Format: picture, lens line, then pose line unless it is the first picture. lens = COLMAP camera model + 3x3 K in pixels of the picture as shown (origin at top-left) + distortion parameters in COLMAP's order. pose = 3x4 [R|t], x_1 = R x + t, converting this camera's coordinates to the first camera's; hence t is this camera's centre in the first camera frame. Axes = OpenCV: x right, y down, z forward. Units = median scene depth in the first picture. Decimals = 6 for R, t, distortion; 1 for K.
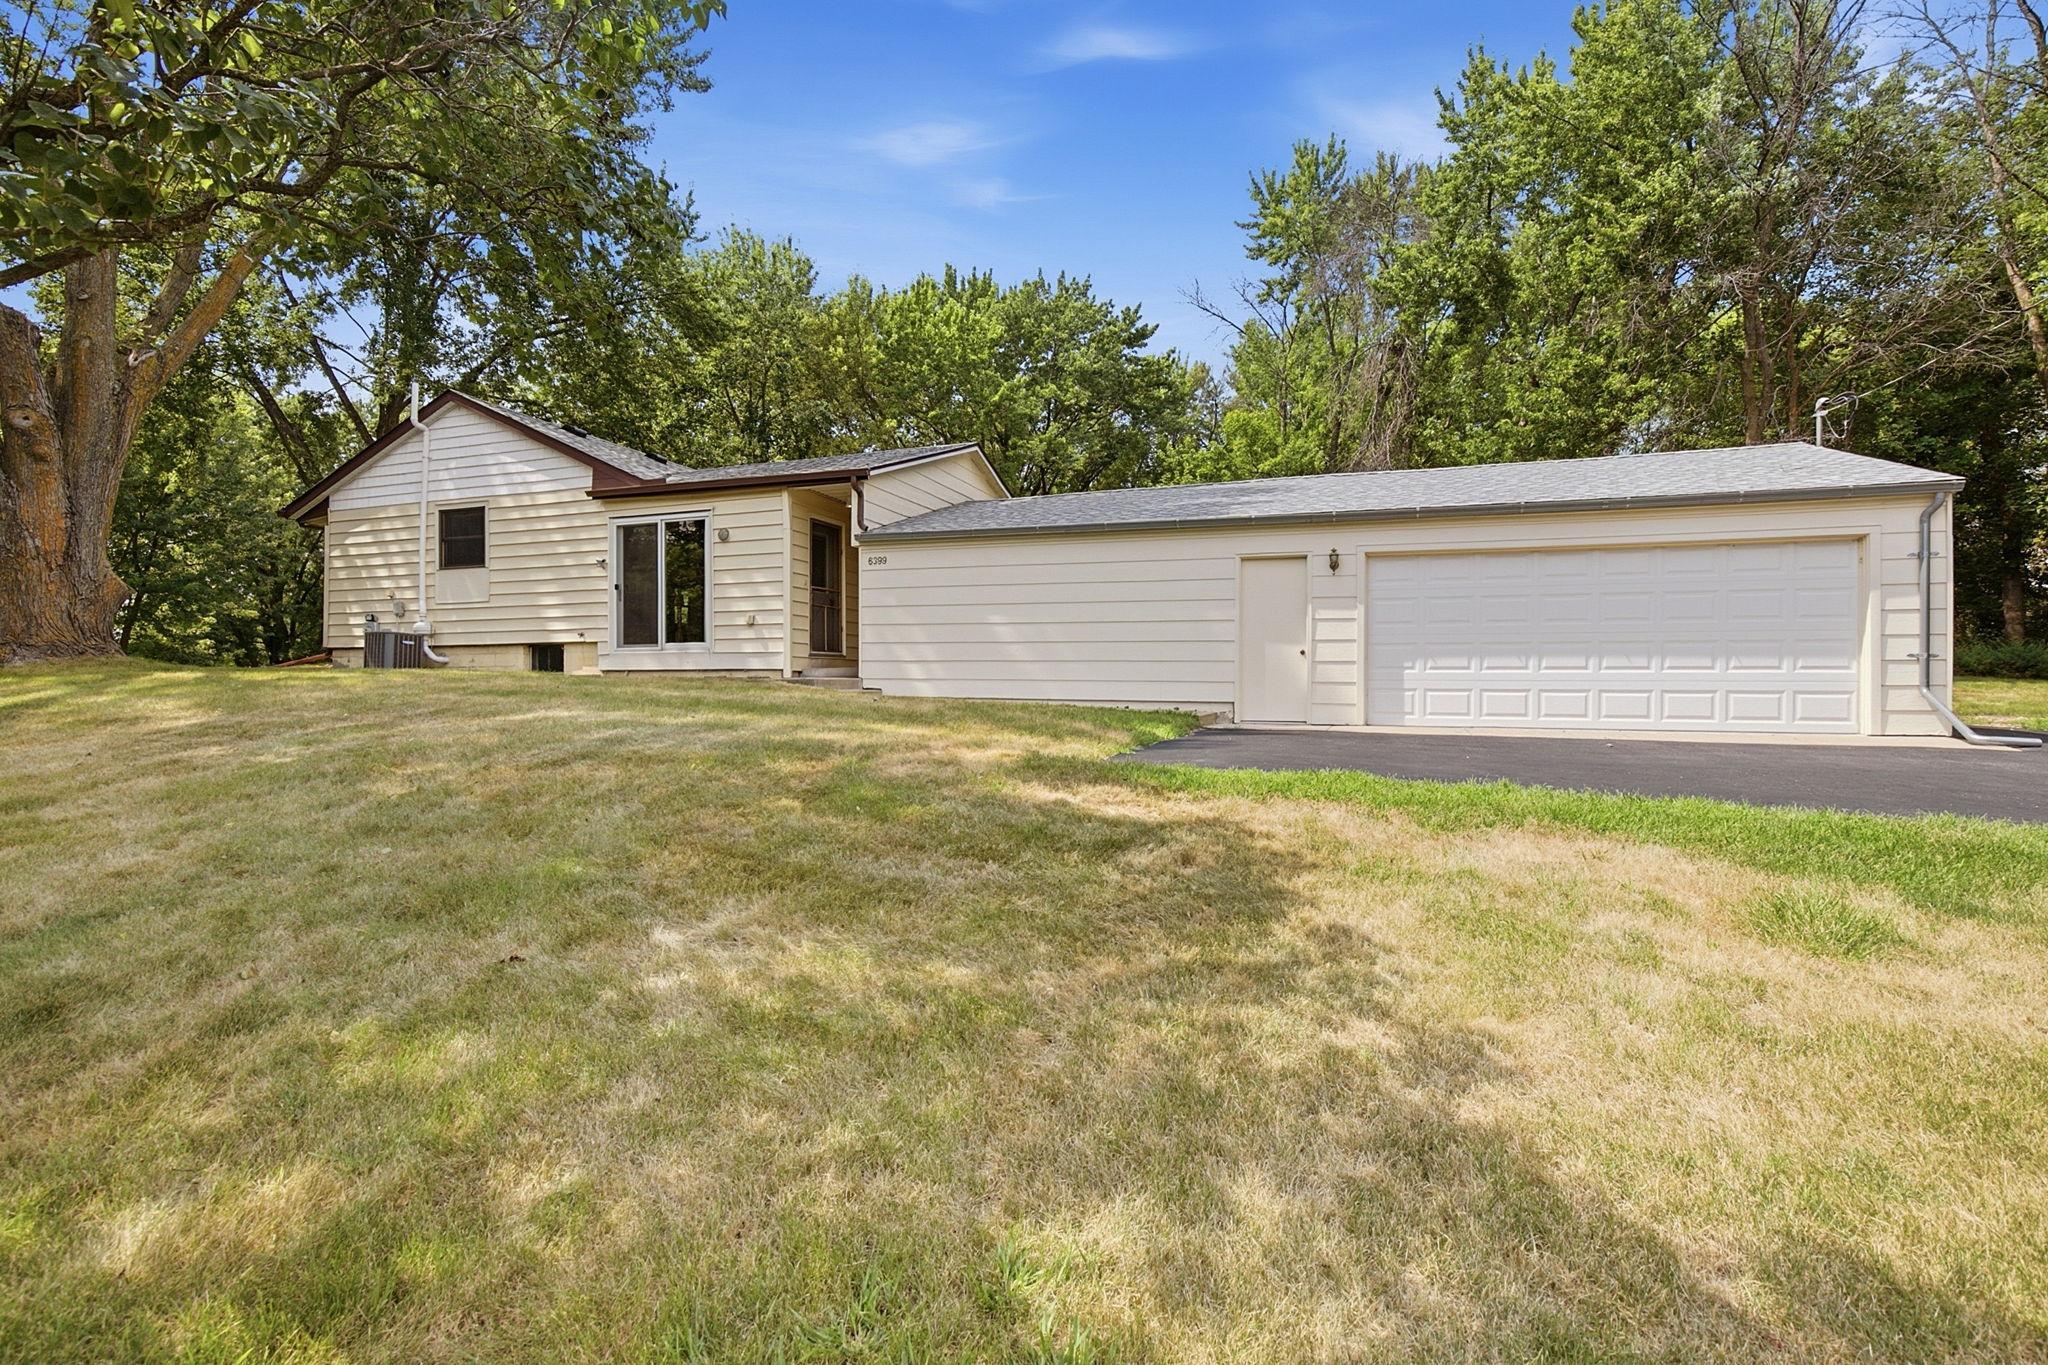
lens RADIAL K [[945.1, 0, 1026.0], [0, 945.1, 677.5], [0, 0, 1]] dist [0.000474, 0.000287]
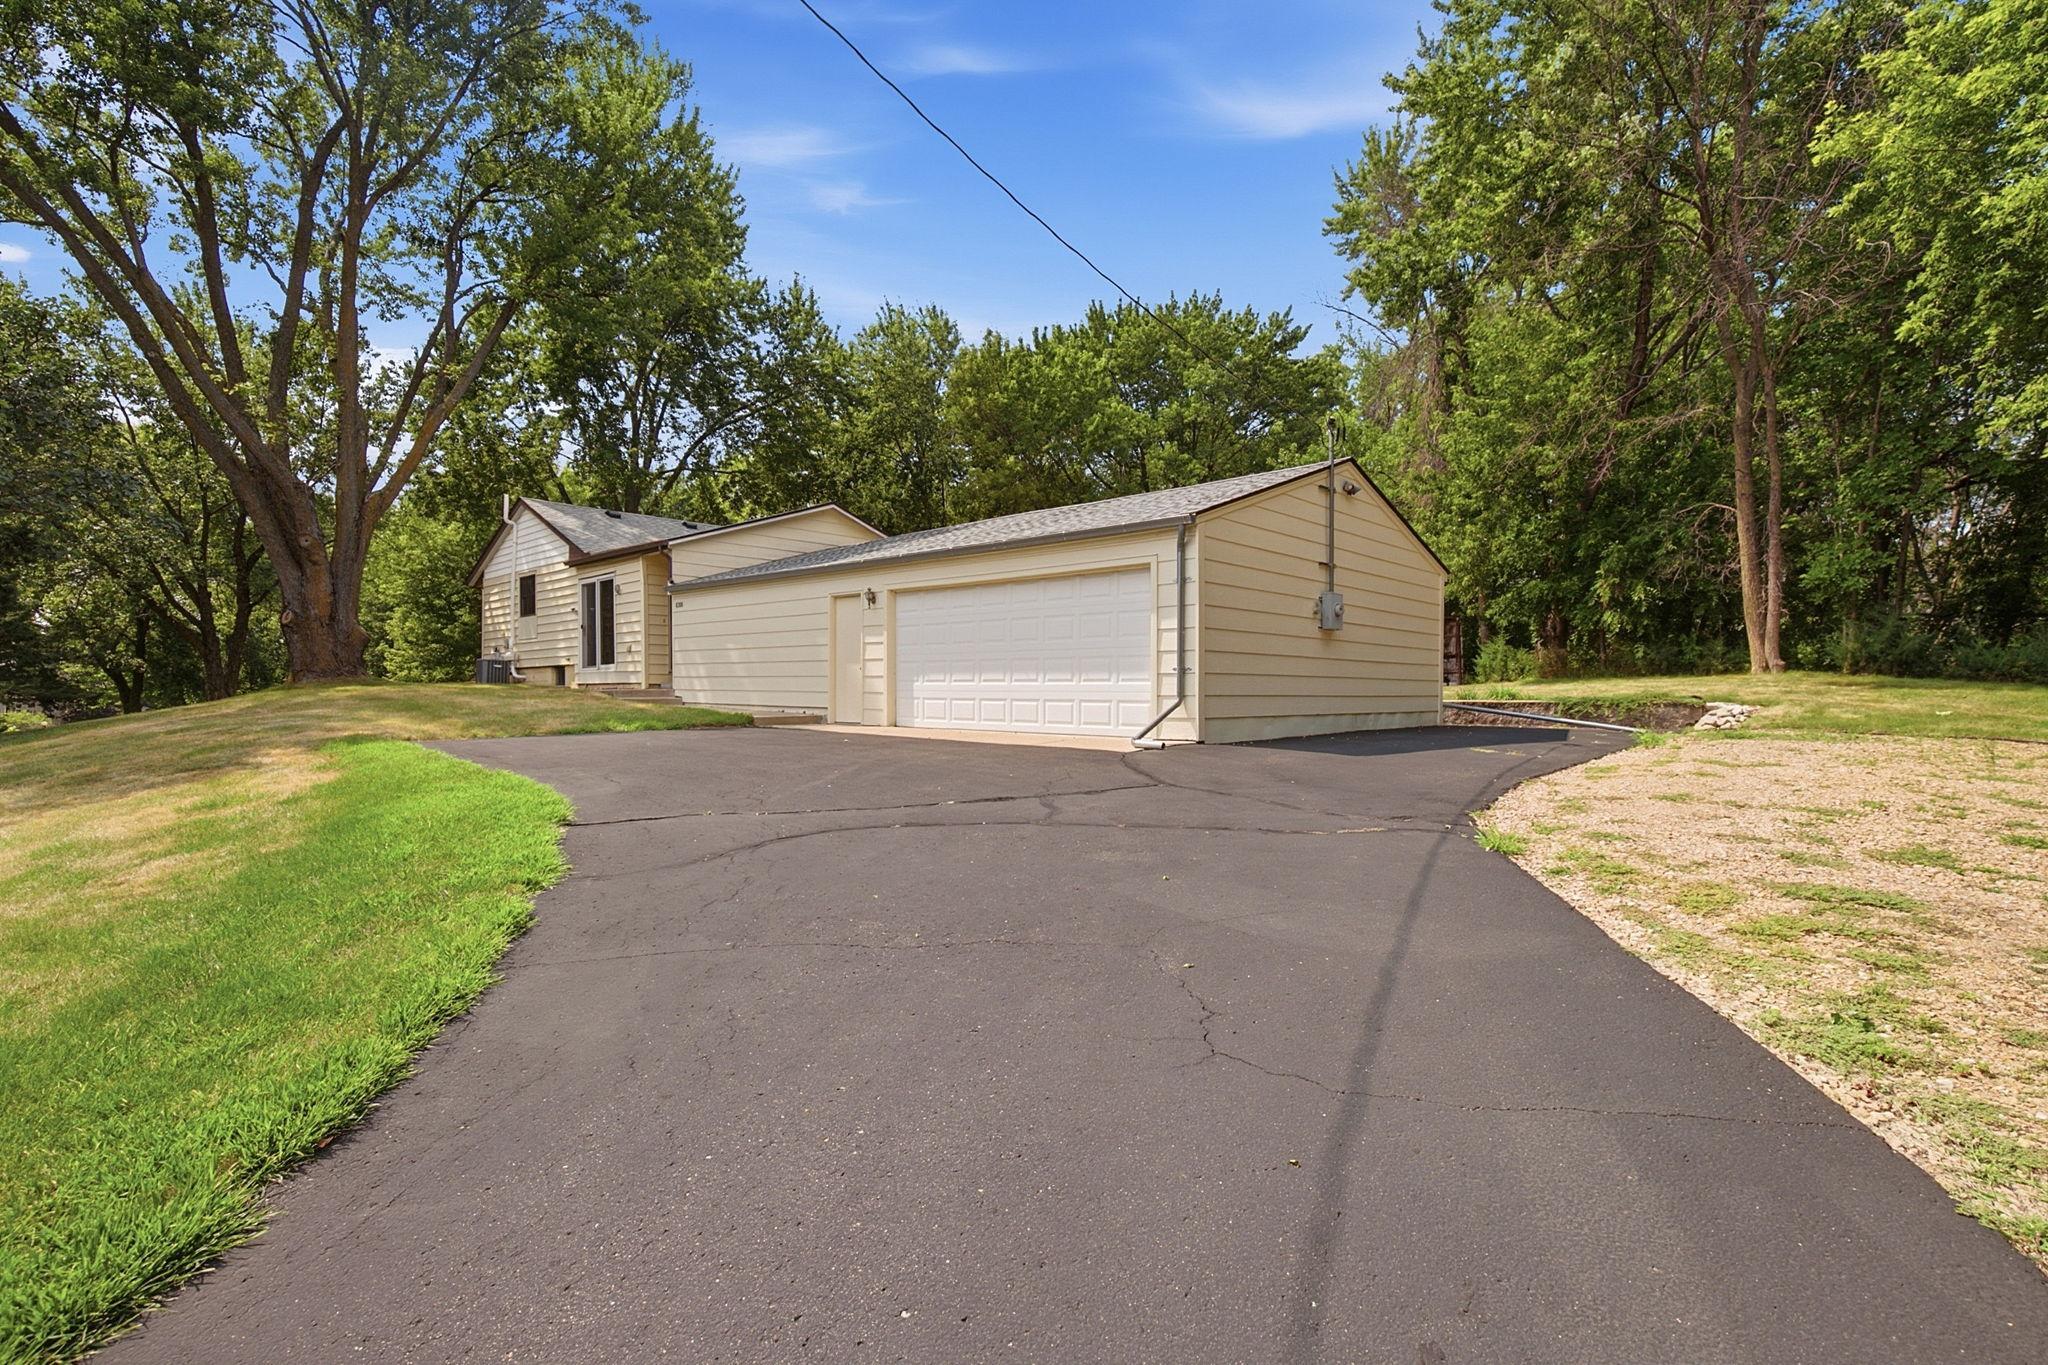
lens RADIAL K [[945.1, 0, 1026.0], [0, 945.1, 704.9], [0, 0, 1]] dist [0.000474, 0.000287]
pose [[0.919071, 0.004337, -0.394067, 0.799527], [0.004569, 0.999755, 0.021659, -0.003811], [0.394064, -0.021707, 0.918826, -0.076584]]
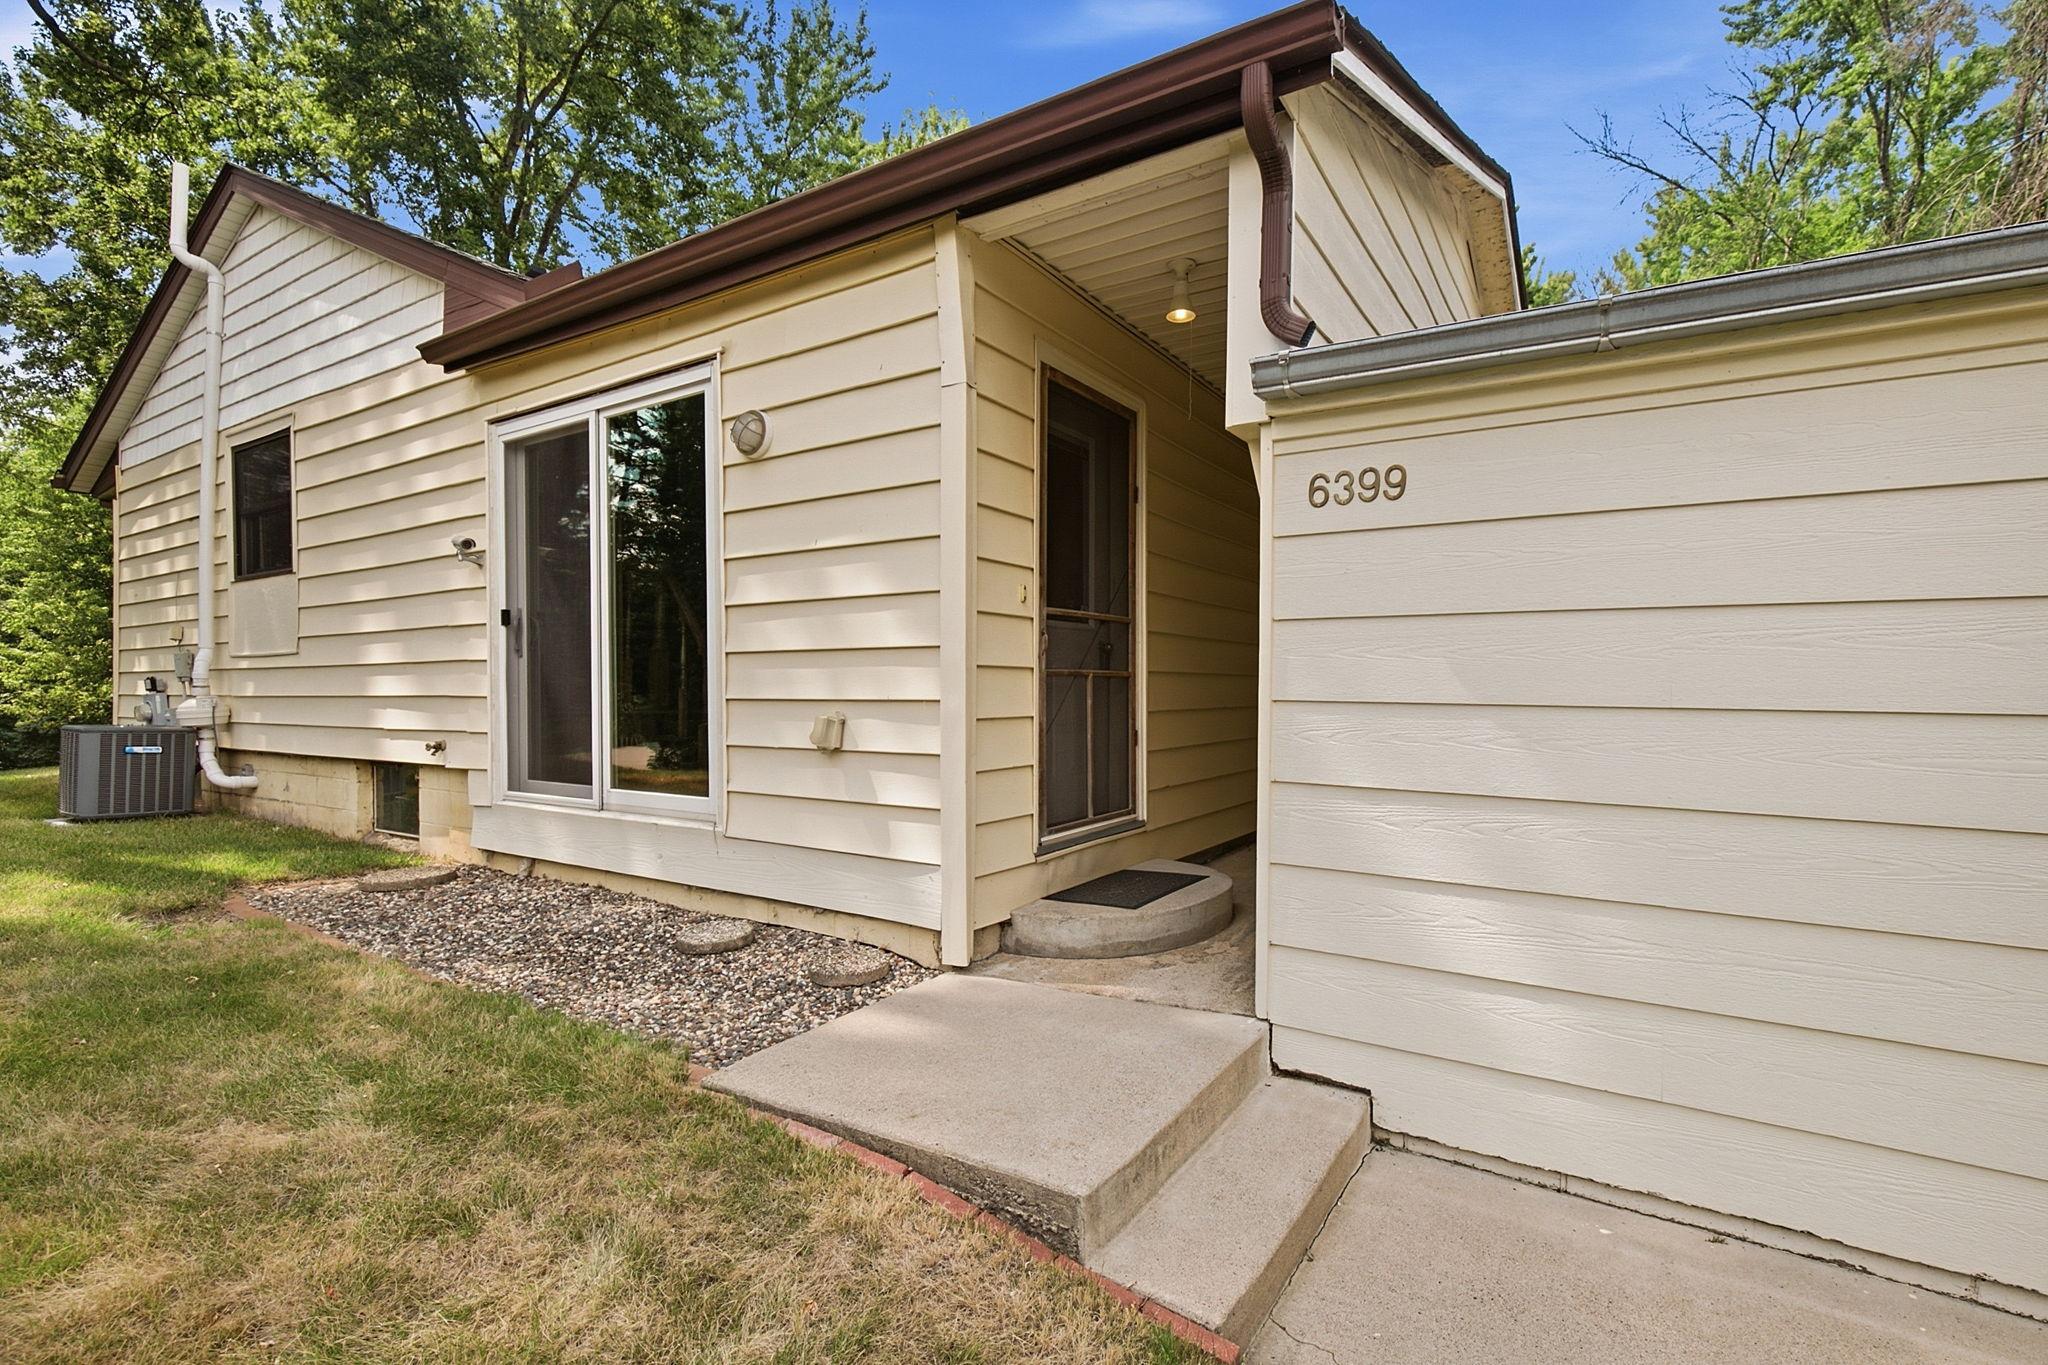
lens RADIAL K [[945.1, 0, 1030.6], [0, 945.1, 705.6], [0, 0, 1]] dist [0.000474, 0.000287]
pose [[0.974910, 0.005381, -0.222536, -0.167648], [0.000200, 0.999686, 0.025049, -0.073983], [0.222601, -0.024465, 0.974603, 0.721202]]
